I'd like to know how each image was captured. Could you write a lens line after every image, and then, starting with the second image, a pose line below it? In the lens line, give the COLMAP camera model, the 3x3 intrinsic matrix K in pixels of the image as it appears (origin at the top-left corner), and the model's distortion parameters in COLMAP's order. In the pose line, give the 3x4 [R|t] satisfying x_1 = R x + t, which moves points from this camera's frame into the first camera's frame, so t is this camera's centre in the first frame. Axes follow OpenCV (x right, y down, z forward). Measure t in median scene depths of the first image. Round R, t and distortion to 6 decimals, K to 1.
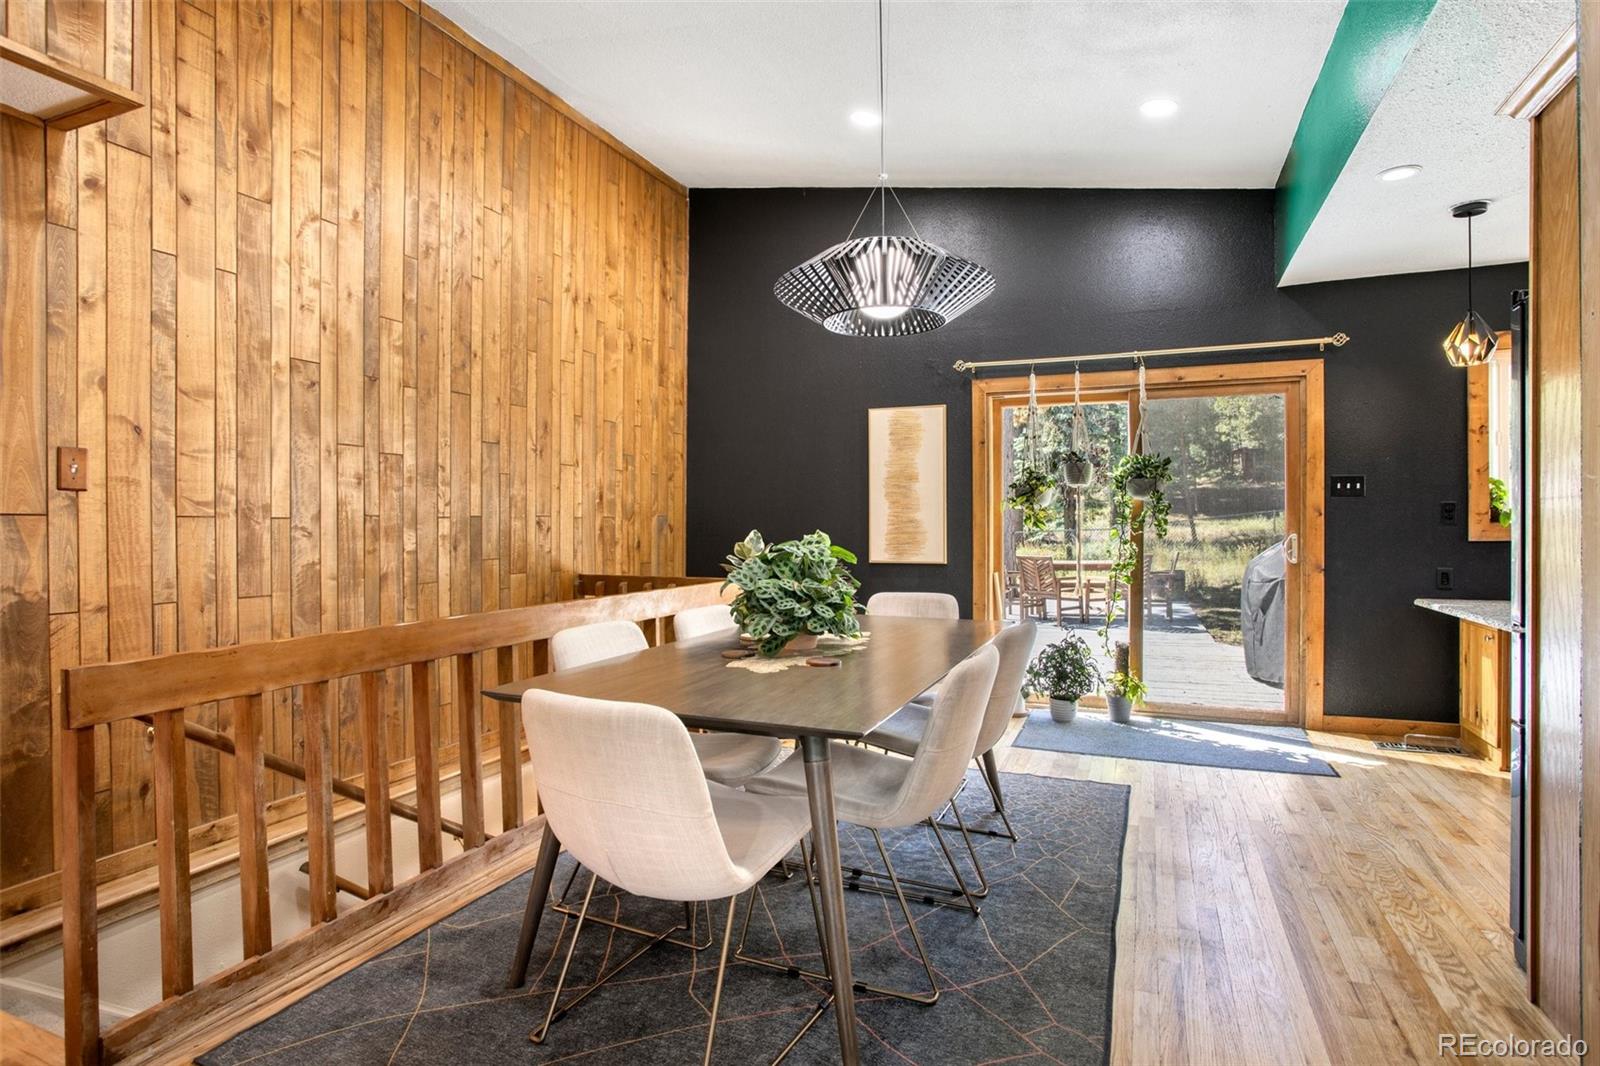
lens RADIAL K [[774.5, 0, 805.2], [0, 774.5, 522.5], [0, 0, 1]] dist [-0.031968, 0.000391]
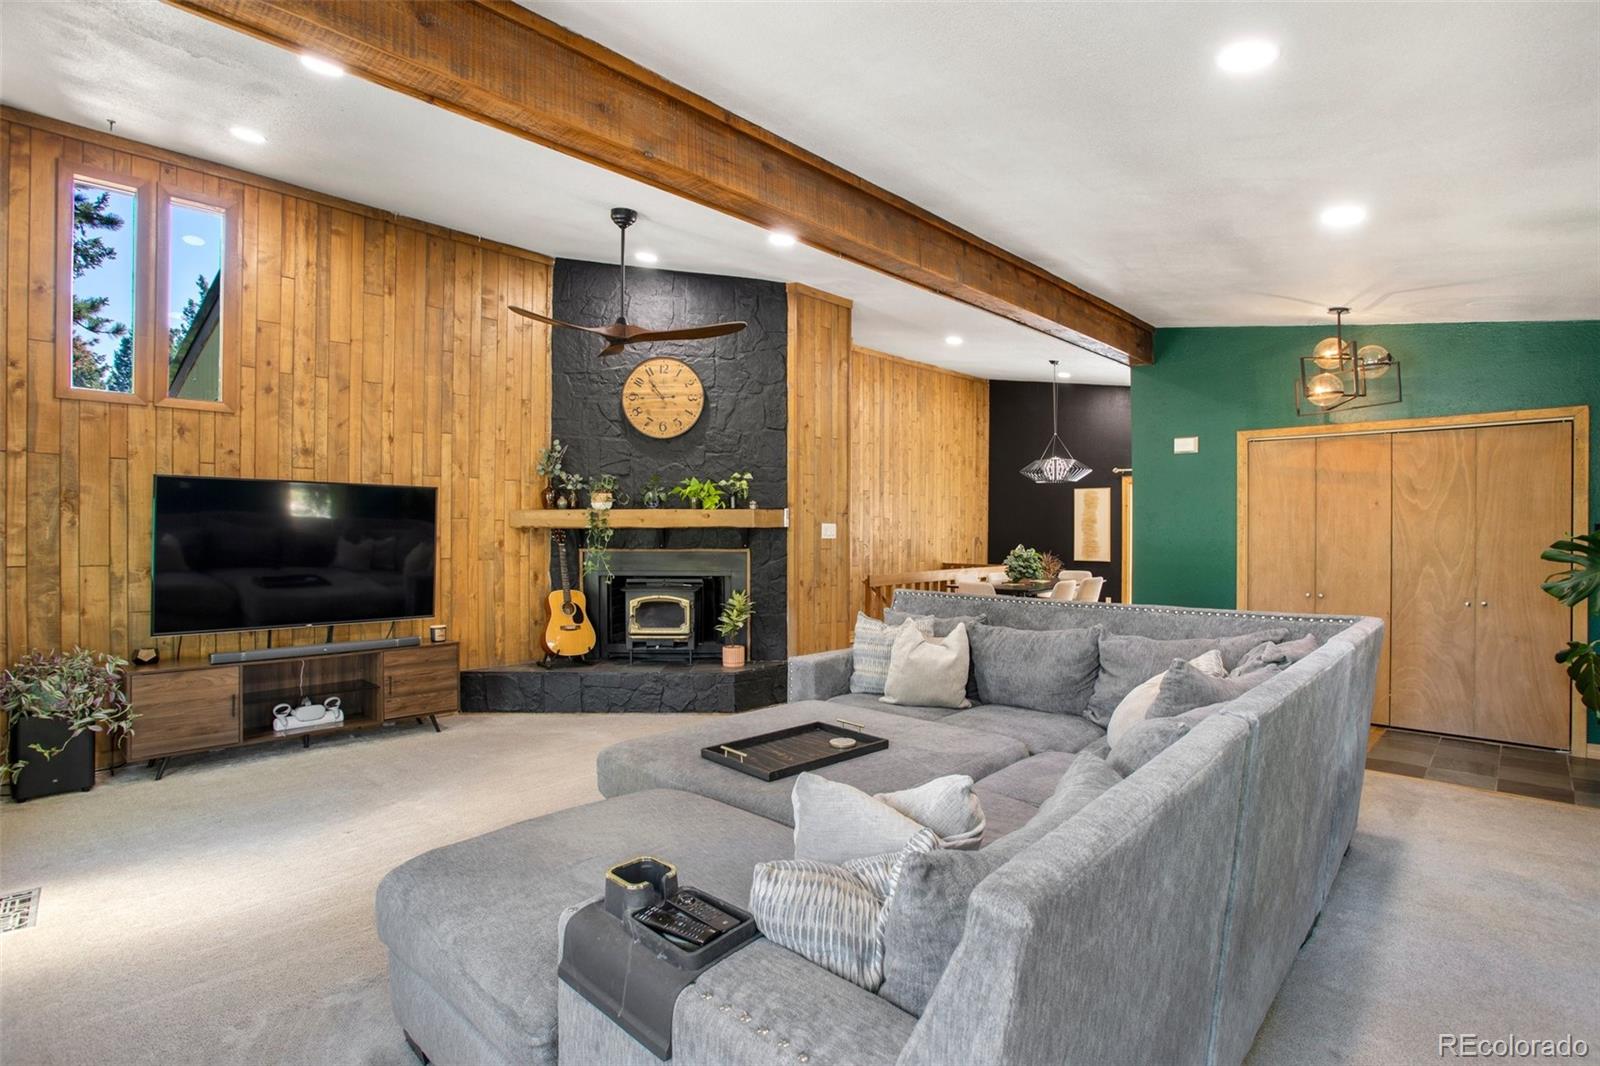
lens RADIAL K [[774.5, 0, 812.4], [0, 774.5, 530.7], [0, 0, 1]] dist [-0.031968, 0.000391]
pose [[0.935490, 0.007601, -0.353270, 0.173466], [-0.004522, 0.999944, 0.009541, -0.051997], [0.353323, -0.007328, 0.935473, -1.377168]]
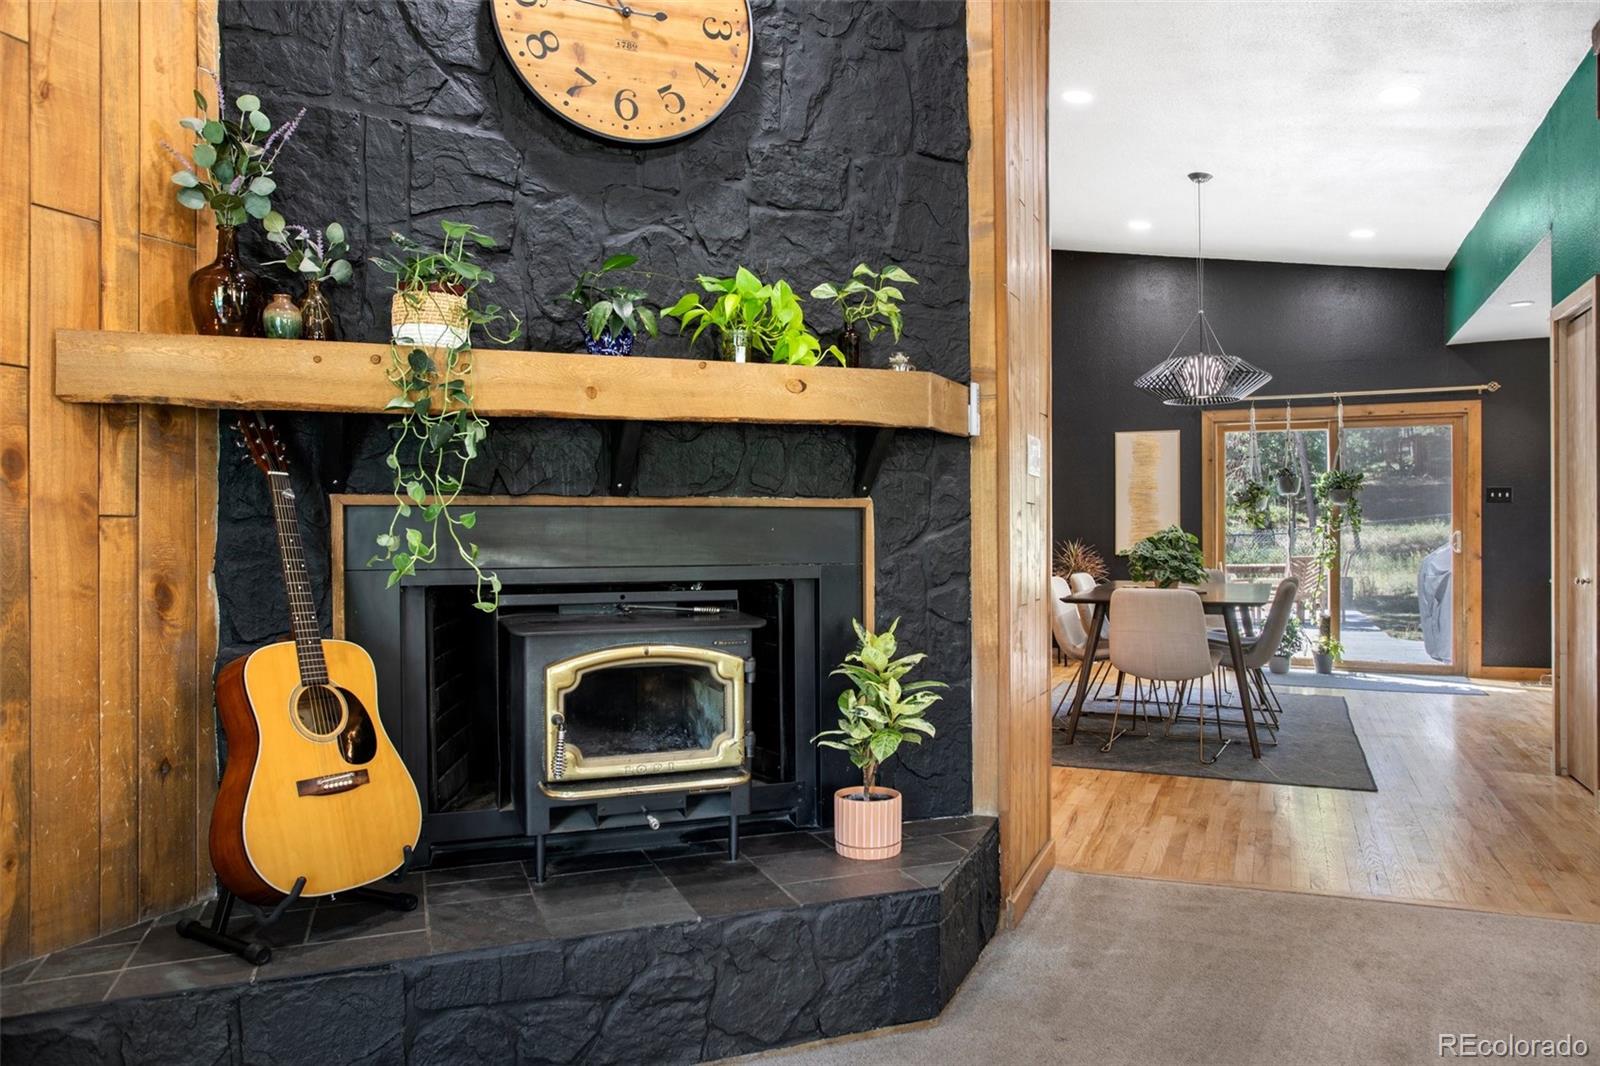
lens RADIAL K [[1046.7, 0, 799.6], [0, 1046.7, 527.5], [0, 0, 1]] dist [-0.007396, 0.009337]
pose [[0.999913, -0.000115, -0.013191, -0.448118], [0.000080, 0.999996, -0.002650, 0.012973], [0.013191, 0.002649, 0.999909, -0.773280]]
